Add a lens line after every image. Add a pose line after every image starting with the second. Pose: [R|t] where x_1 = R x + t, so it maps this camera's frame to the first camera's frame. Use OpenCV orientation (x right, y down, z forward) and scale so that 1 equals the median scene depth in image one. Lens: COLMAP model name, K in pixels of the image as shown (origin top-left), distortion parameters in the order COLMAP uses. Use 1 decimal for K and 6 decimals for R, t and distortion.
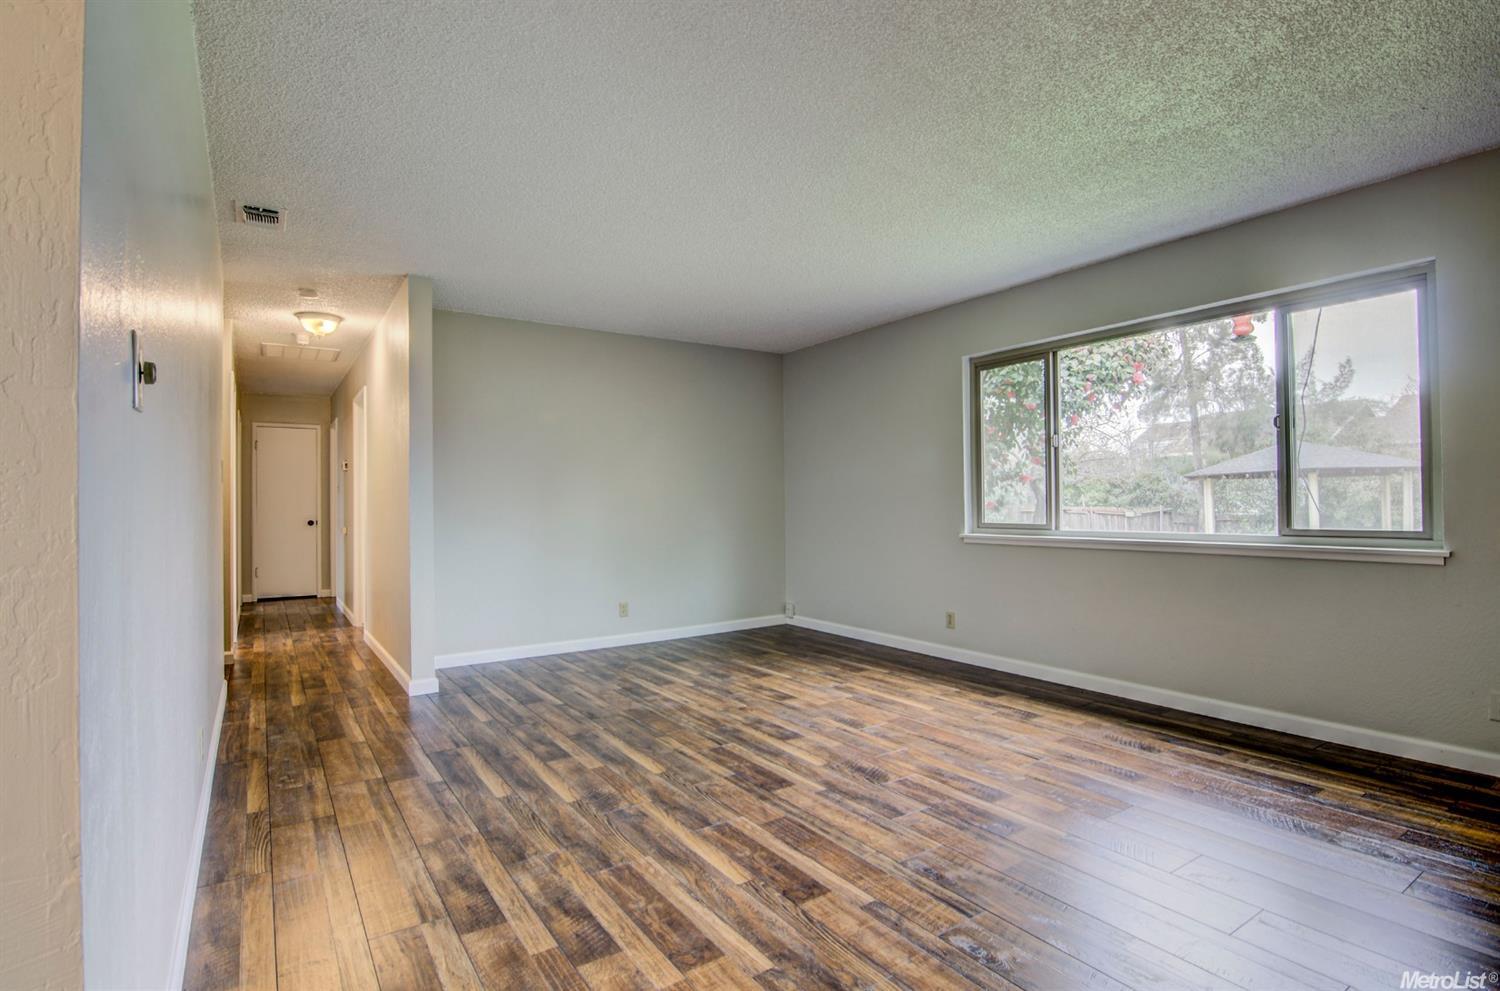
lens RADIAL K [[771.5, 0, 757.2], [0, 771.5, 497.0], [0, 0, 1]] dist [0.000451, -0.015019]
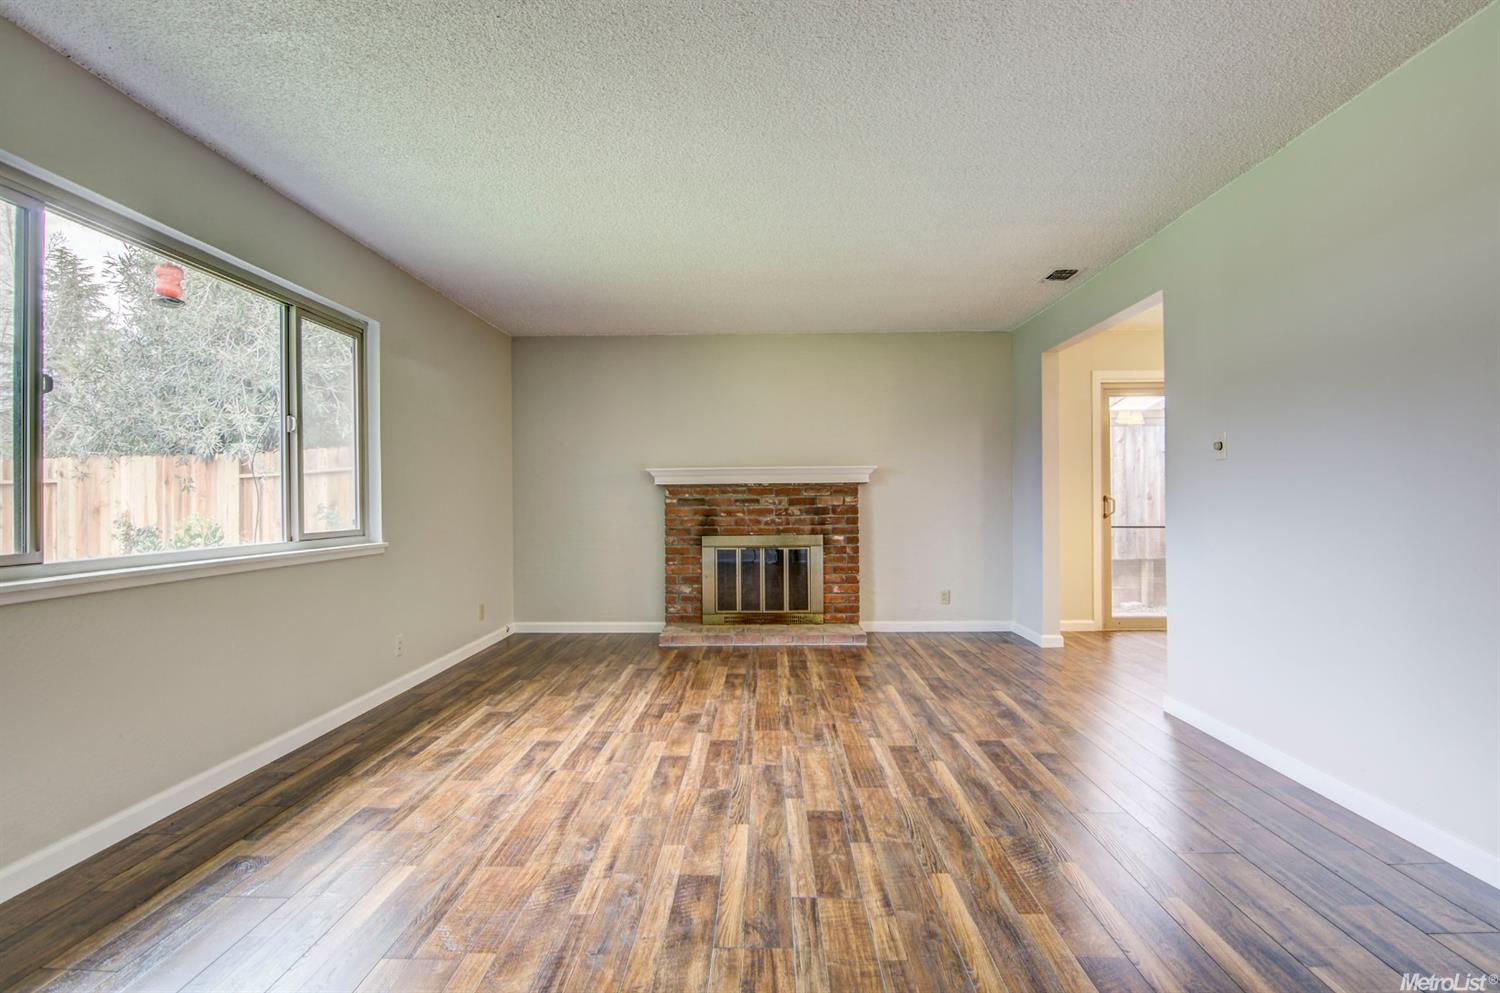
lens RADIAL K [[771.5, 0, 757.2], [0, 771.5, 498.0], [0, 0, 1]] dist [0.000451, -0.015019]
pose [[-0.832275, 0.018491, 0.554055, -0.385862], [0.011752, 0.999807, -0.015715, 0.022706], [-0.554239, -0.006567, -0.832332, 1.697805]]
